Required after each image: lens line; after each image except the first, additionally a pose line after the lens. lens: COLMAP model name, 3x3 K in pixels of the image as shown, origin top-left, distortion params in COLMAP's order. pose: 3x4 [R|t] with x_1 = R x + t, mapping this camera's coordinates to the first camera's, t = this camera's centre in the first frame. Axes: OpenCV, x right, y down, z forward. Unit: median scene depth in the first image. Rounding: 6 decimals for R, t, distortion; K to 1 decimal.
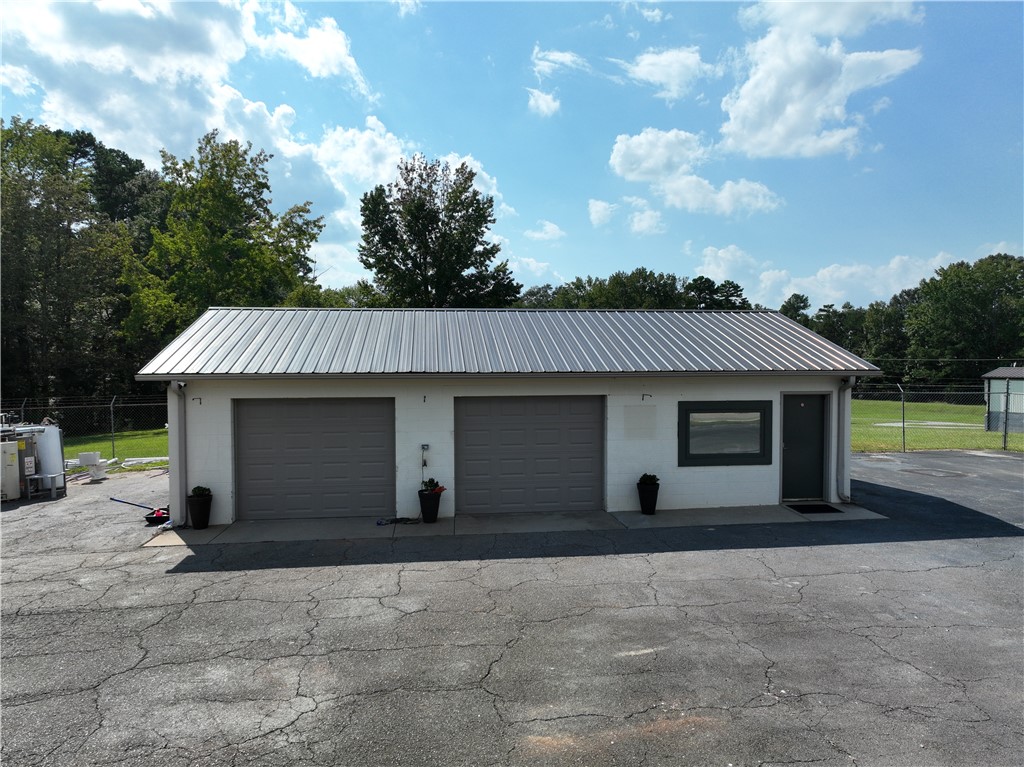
lens RADIAL K [[772.8, 0, 512.0], [0, 772.8, 383.5], [0, 0, 1]] dist [-0.001789, 0.001386]
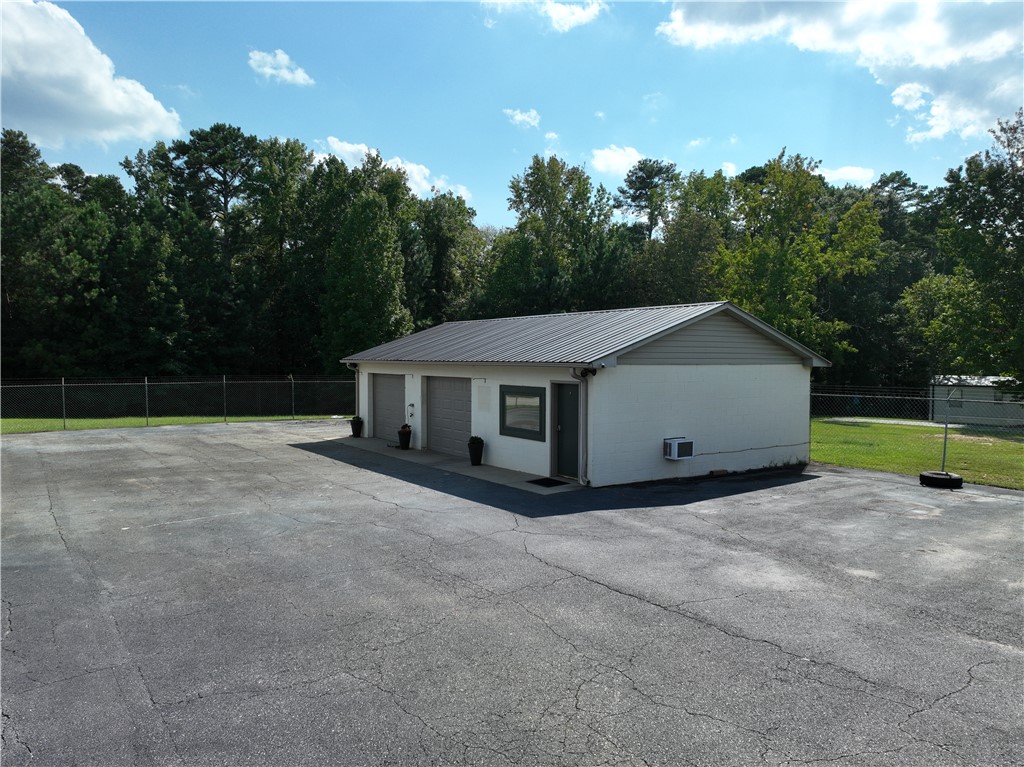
lens RADIAL K [[772.8, 0, 512.0], [0, 772.8, 383.5], [0, 0, 1]] dist [-0.001789, 0.001386]
pose [[0.424608, 0.037550, -0.904598, 0.361917], [-0.029491, 0.999183, 0.027633, -0.003740], [0.904897, 0.014944, 0.425369, 0.122321]]
